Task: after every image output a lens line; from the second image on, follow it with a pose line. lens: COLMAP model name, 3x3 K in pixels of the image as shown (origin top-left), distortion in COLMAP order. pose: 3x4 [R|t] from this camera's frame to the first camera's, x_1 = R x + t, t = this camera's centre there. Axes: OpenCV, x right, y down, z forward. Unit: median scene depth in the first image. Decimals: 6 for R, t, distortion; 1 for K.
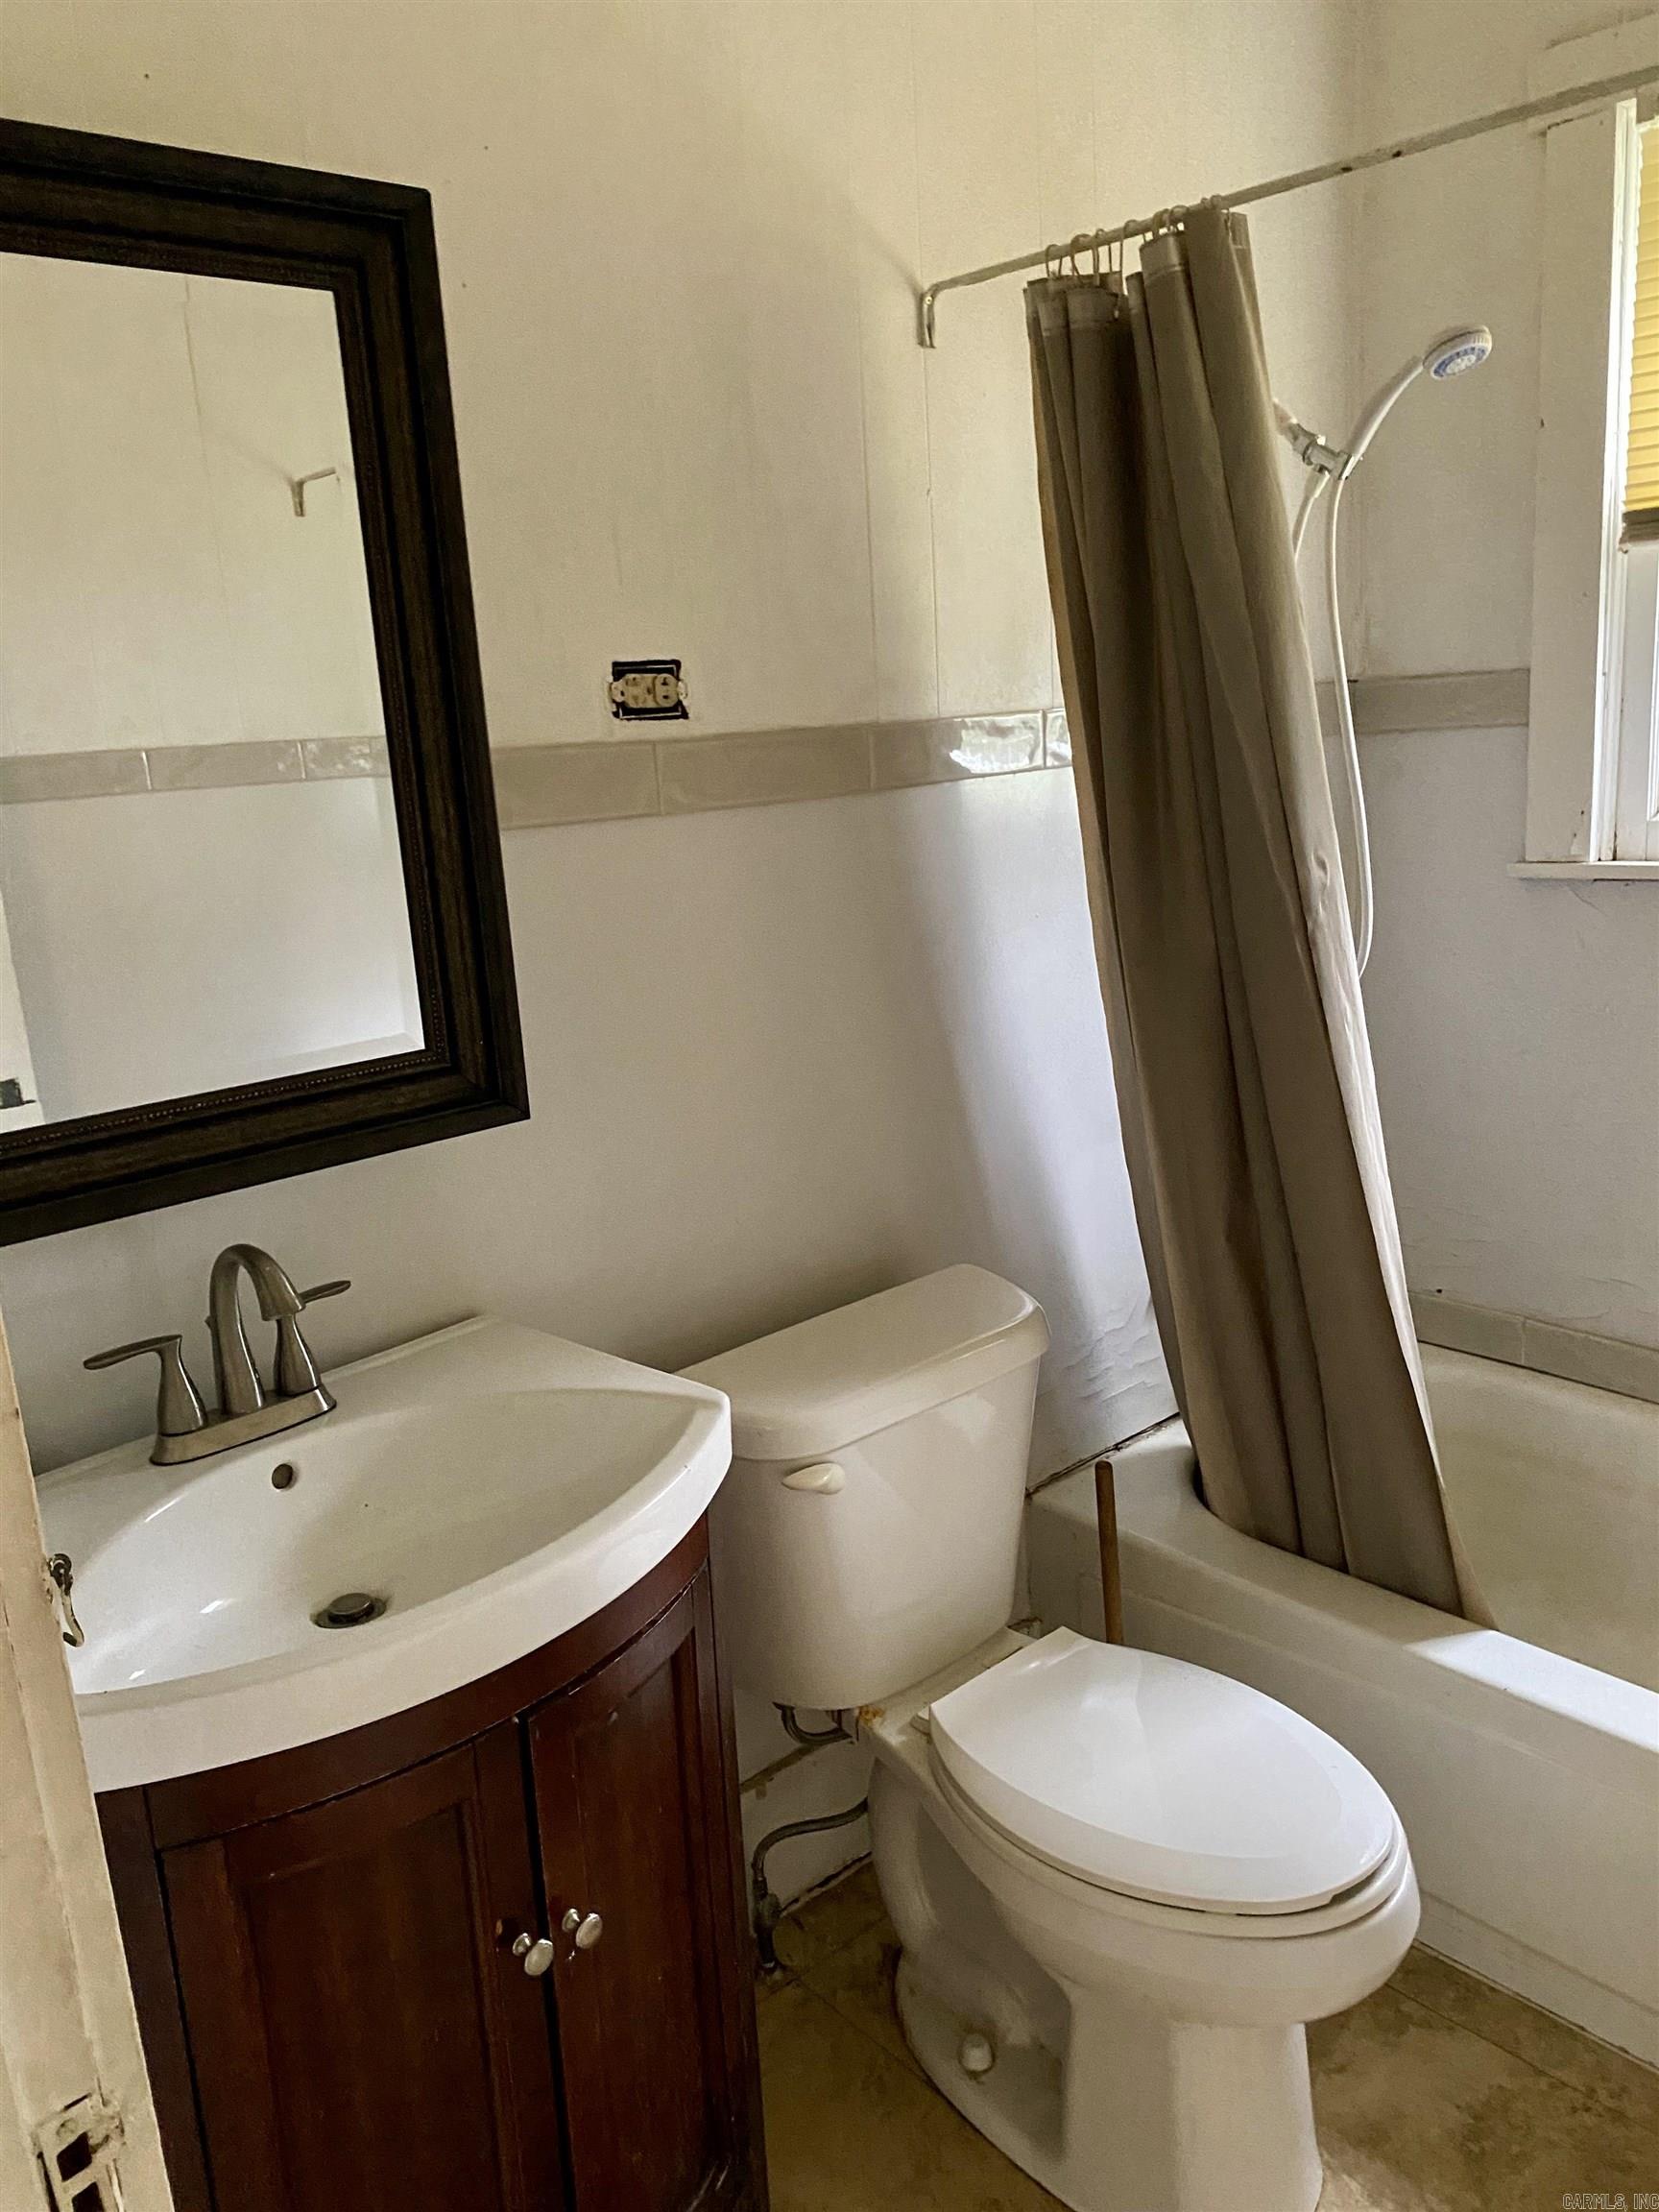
lens RADIAL K [[1674.3, 0, 817.5], [0, 1674.3, 1097.0], [0, 0, 1]] dist [0.027672, -0.030916]
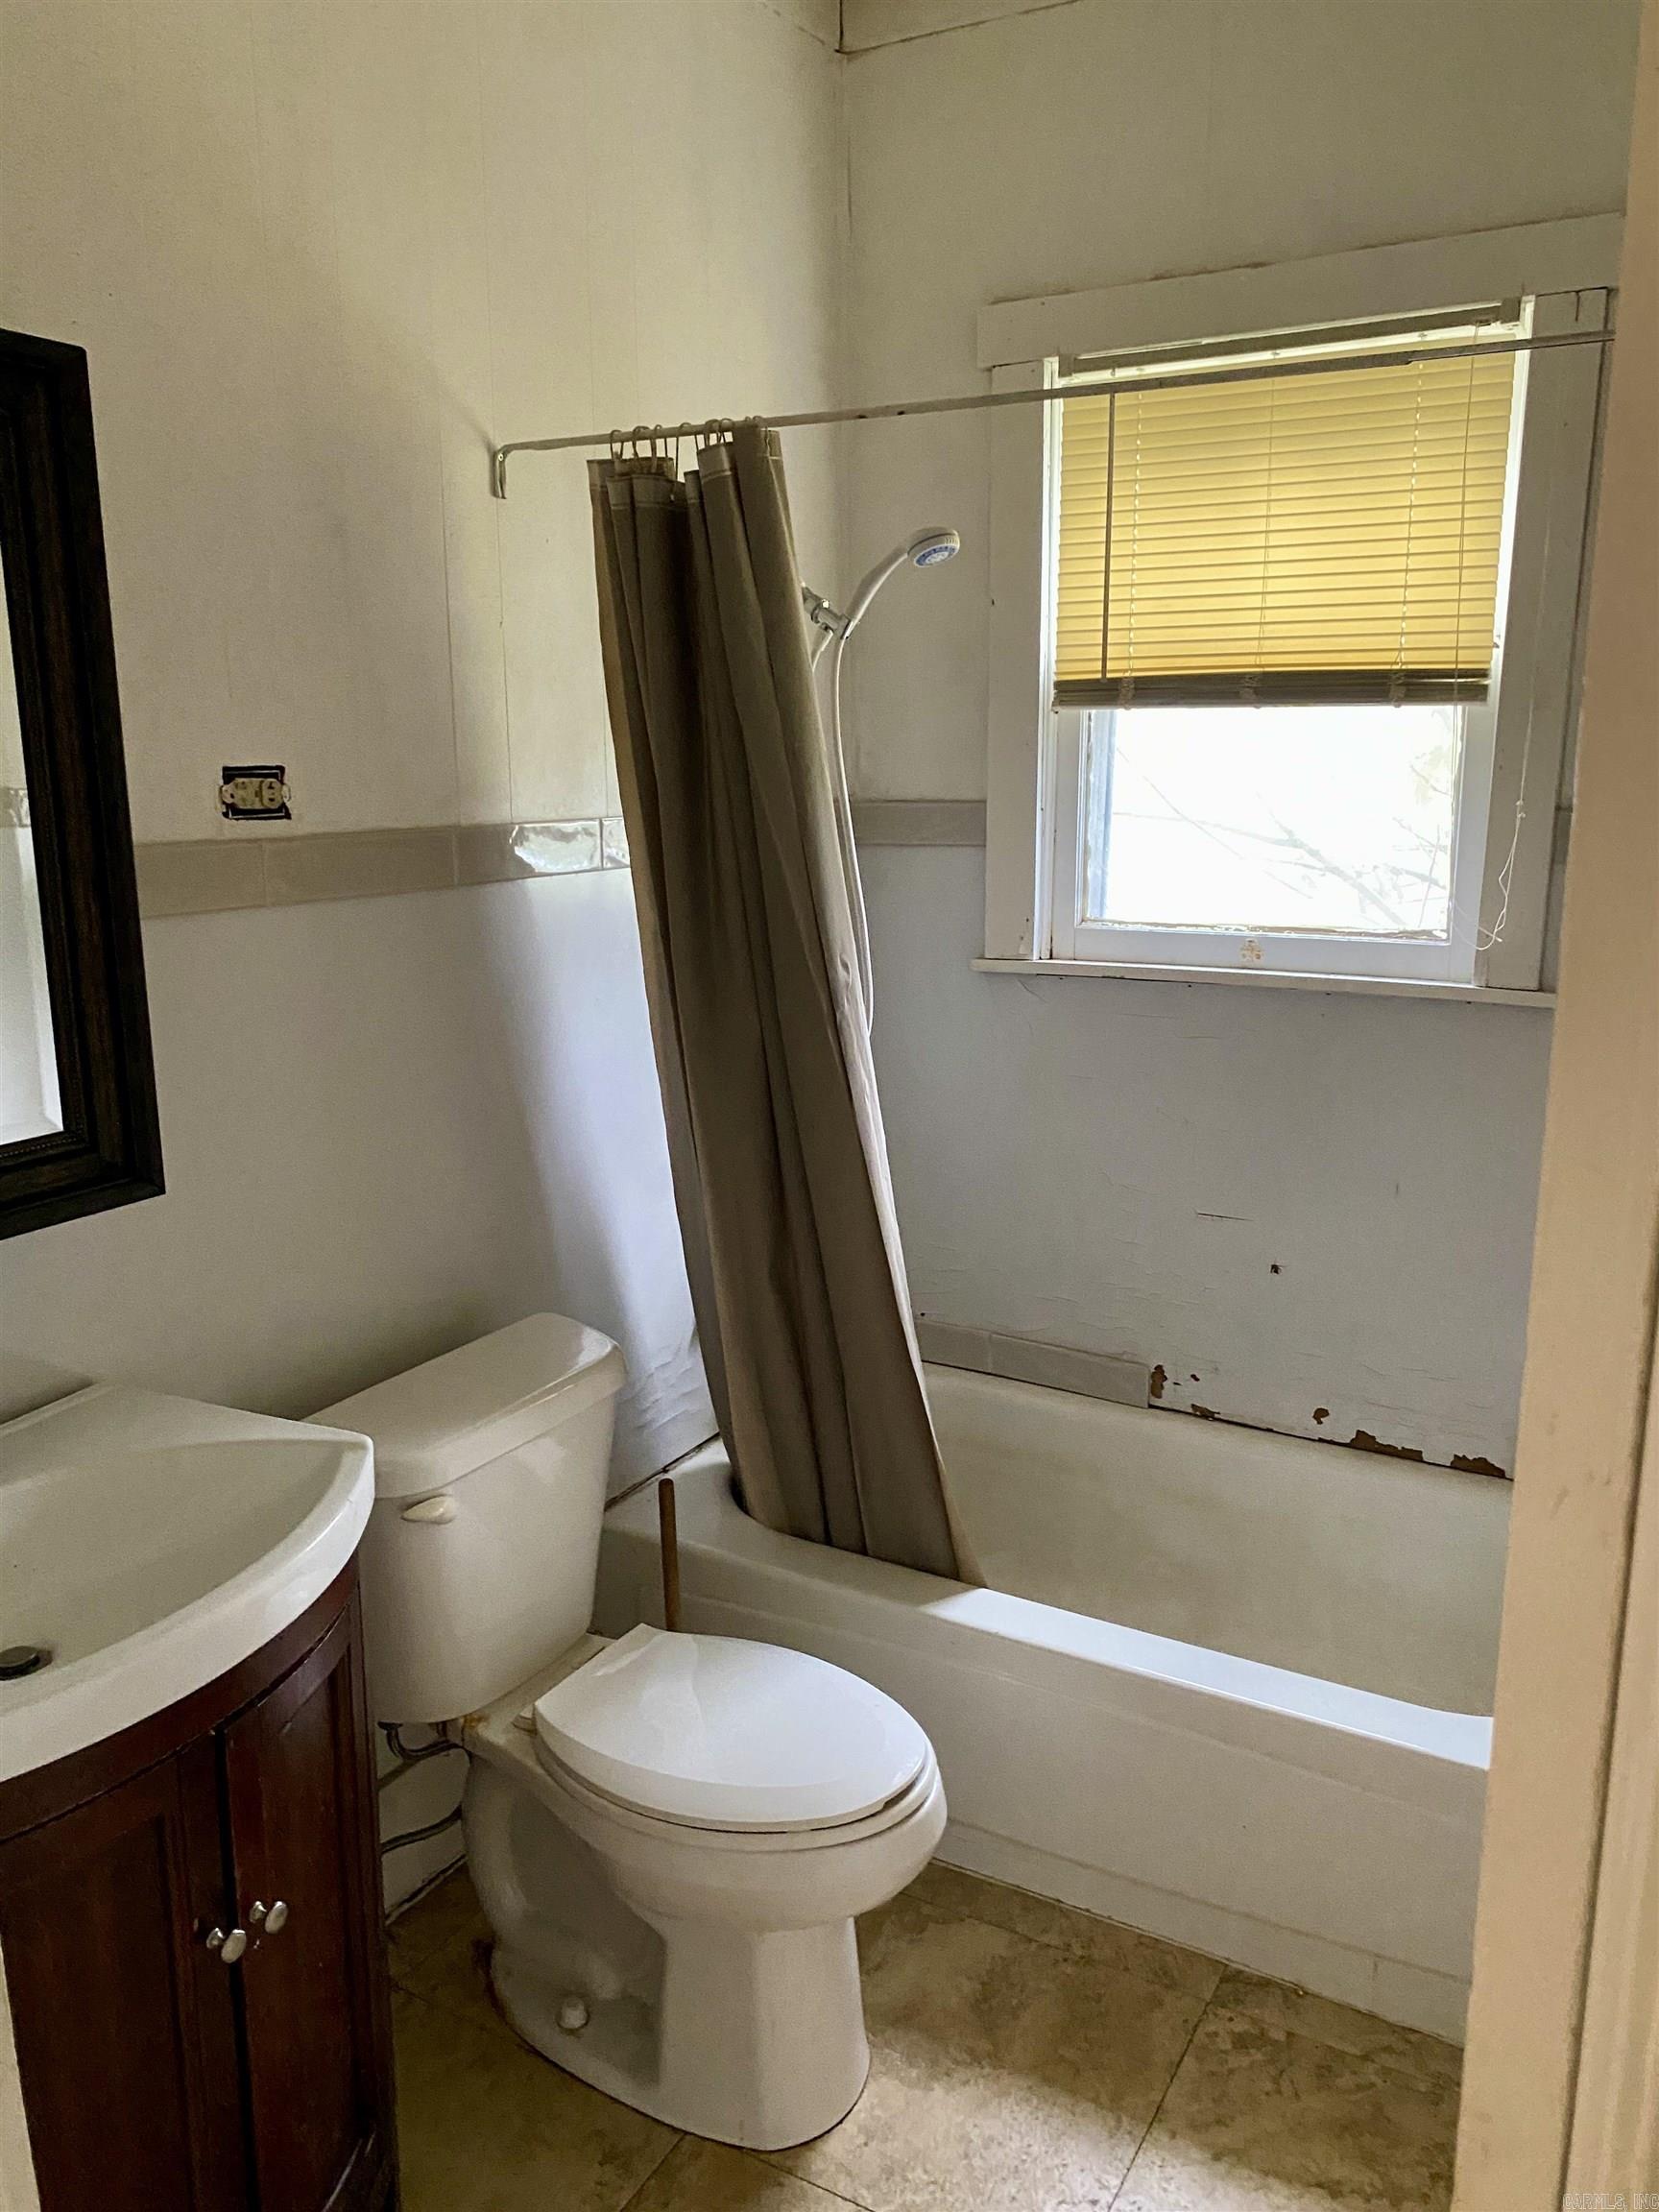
lens RADIAL K [[1674.3, 0, 834.9], [0, 1674.3, 1104.8], [0, 0, 1]] dist [0.027672, -0.030916]
pose [[0.945559, -0.007896, 0.325355, -0.100547], [0.016430, 0.999589, -0.023490, -0.010002], [-0.325035, 0.027556, 0.945300, -0.137576]]
